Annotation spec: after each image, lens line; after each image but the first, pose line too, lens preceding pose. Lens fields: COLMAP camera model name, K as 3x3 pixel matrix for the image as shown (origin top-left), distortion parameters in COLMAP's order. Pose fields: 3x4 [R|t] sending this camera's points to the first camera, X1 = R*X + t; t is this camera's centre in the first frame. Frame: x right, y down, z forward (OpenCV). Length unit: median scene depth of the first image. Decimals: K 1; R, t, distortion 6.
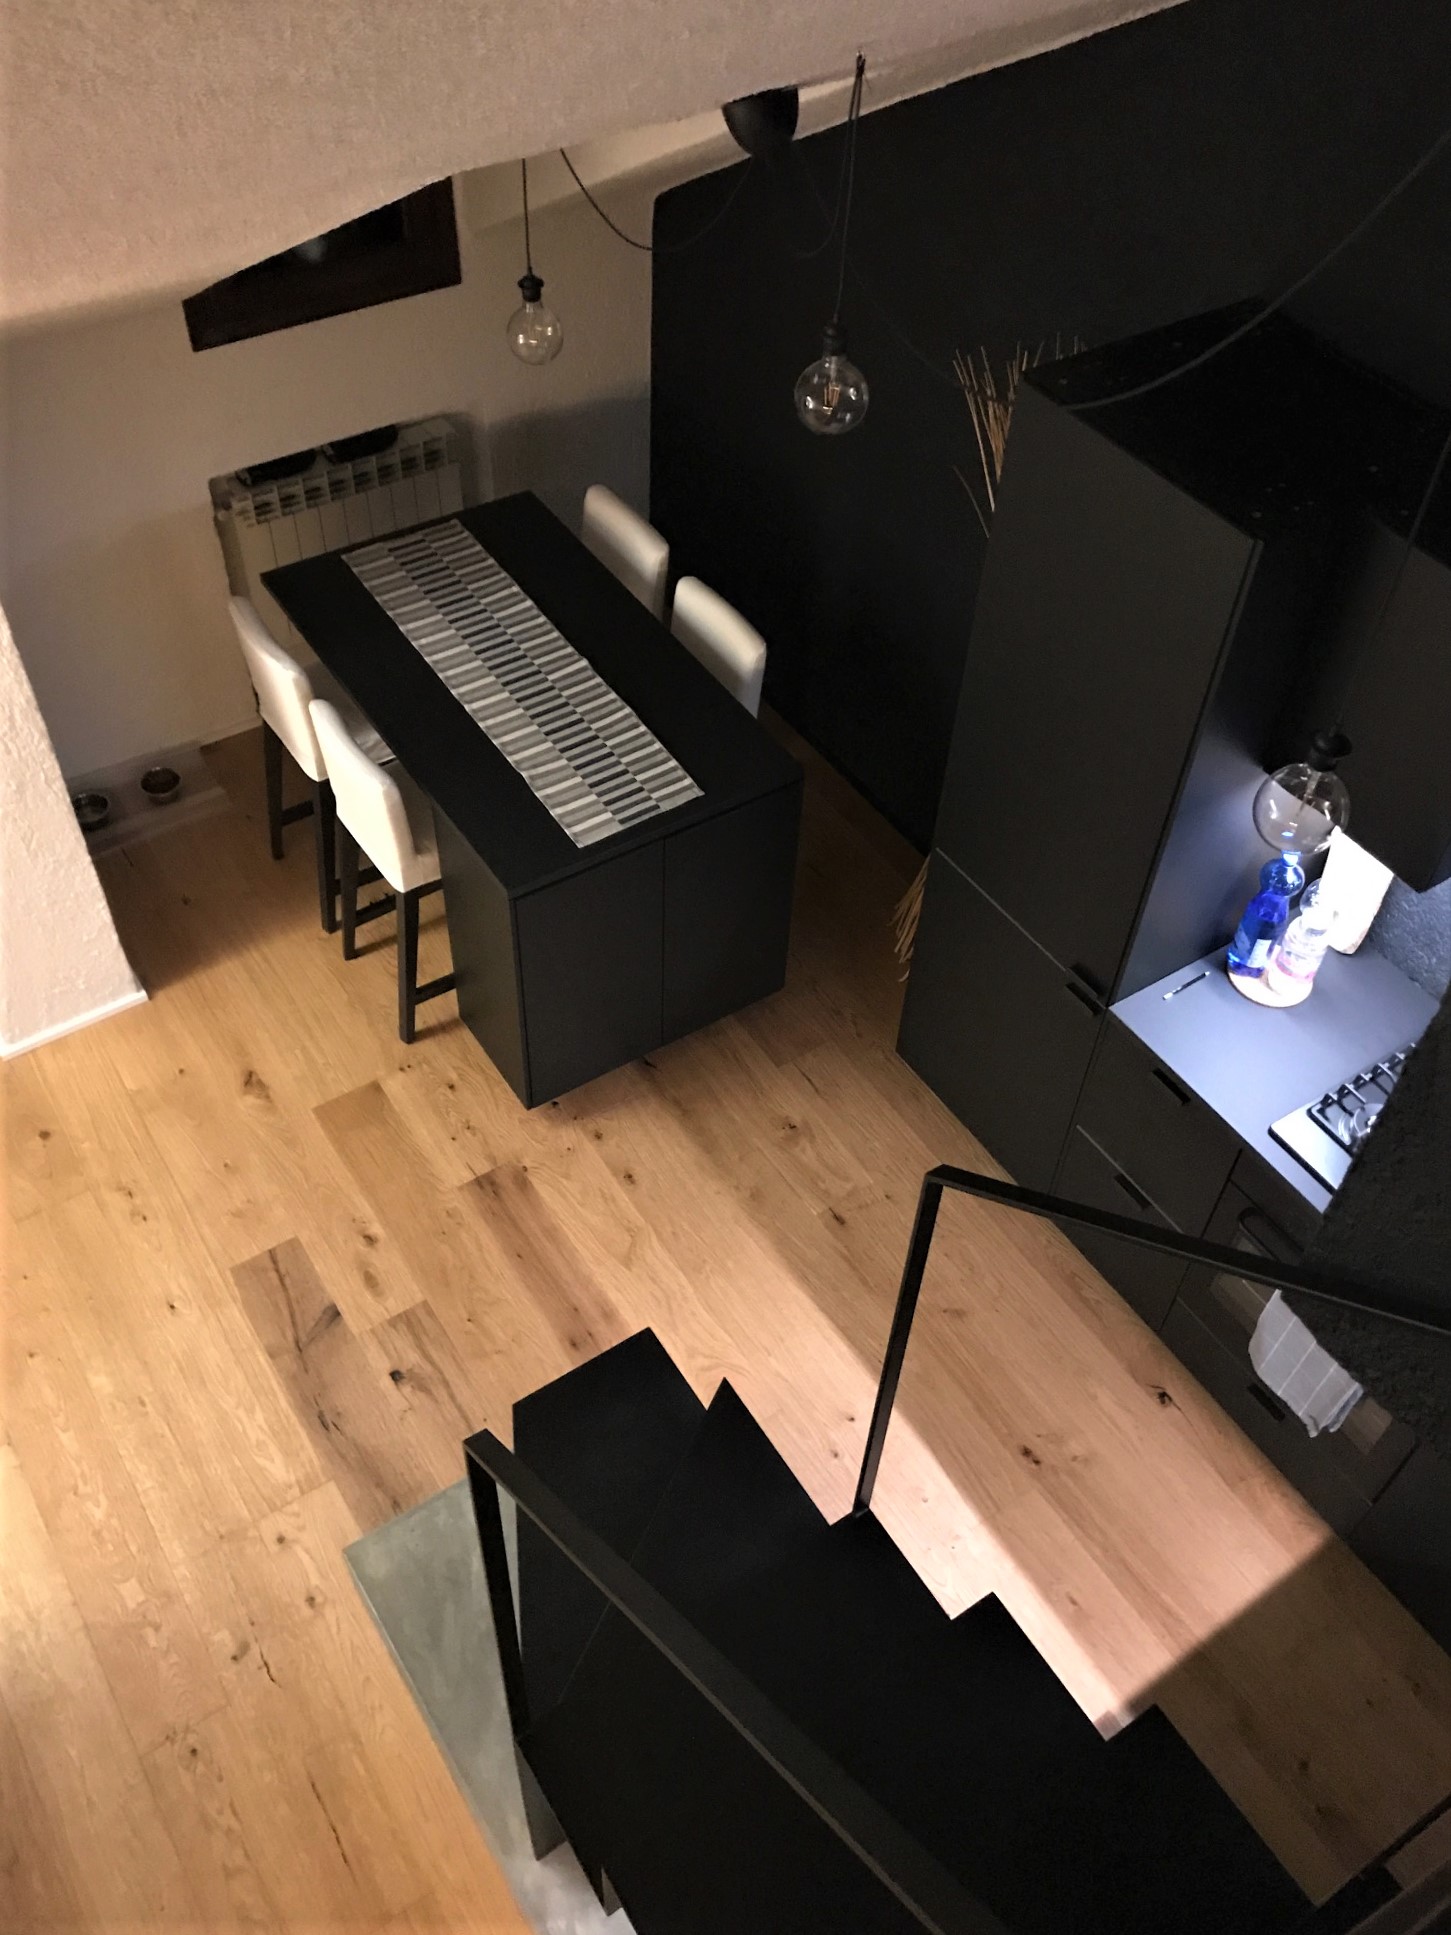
lens RADIAL K [[1685.4, 0, 724.7], [0, 1685.4, 957.3], [0, 0, 1]] dist [0.012934, 0.001944]
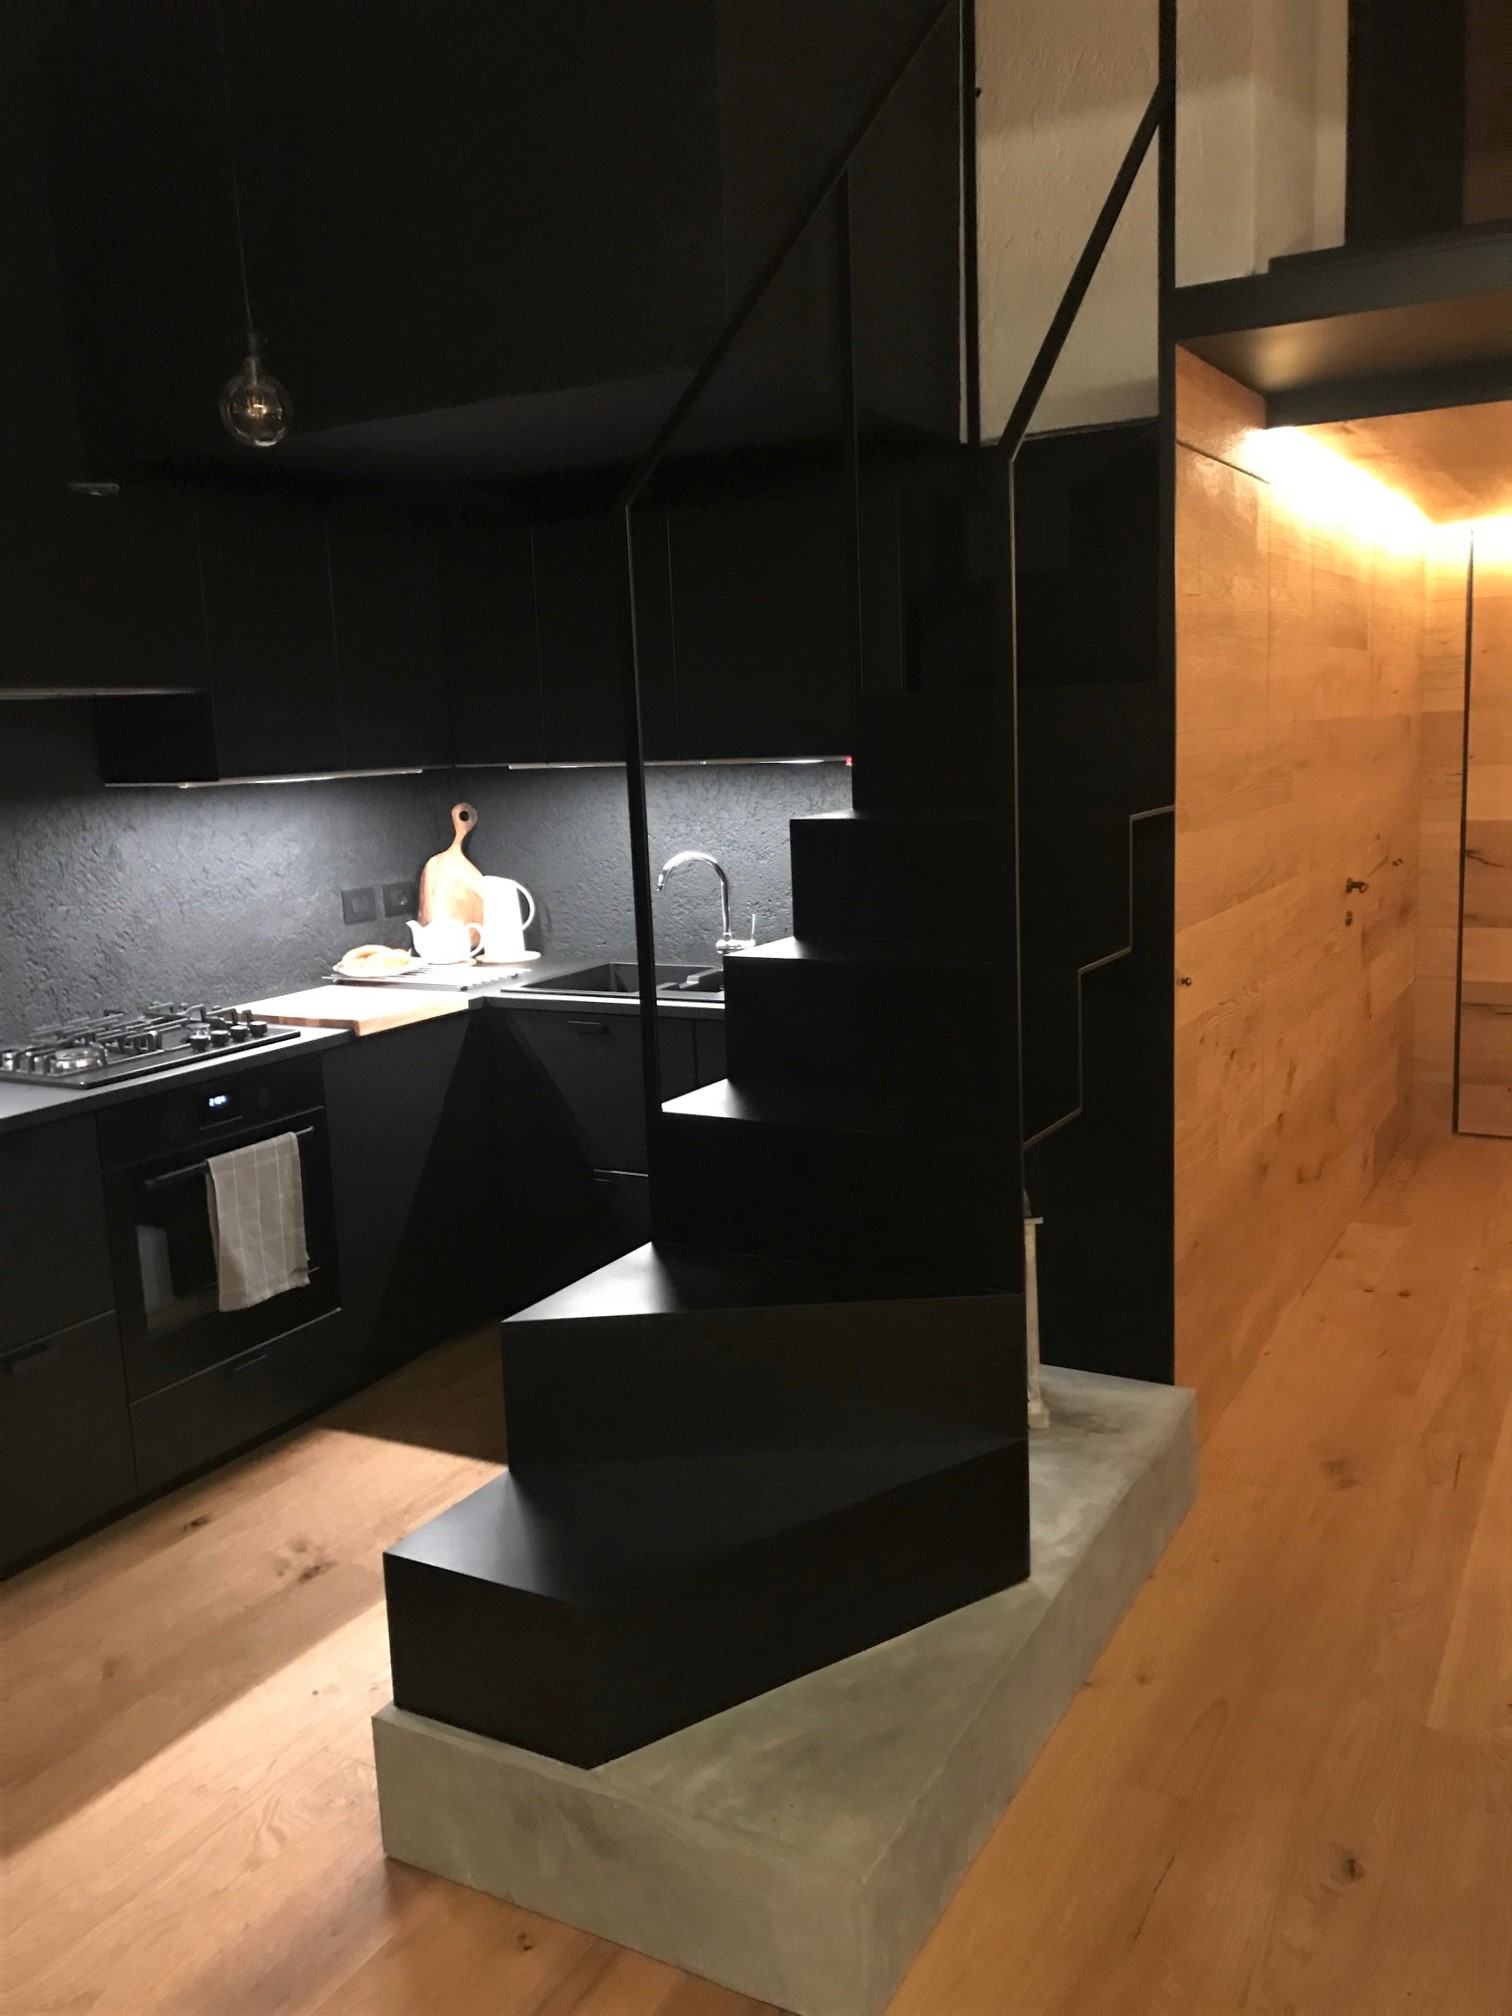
lens RADIAL K [[1647.1, 0, 757.0], [0, 1647.1, 998.0], [0, 0, 1]] dist [0.014884, 0.002910]
pose [[-0.460063, -0.155324, 0.874195, -0.562889], [0.675081, 0.578335, 0.458032, -0.090146], [-0.576721, 0.800876, -0.161214, 0.746501]]
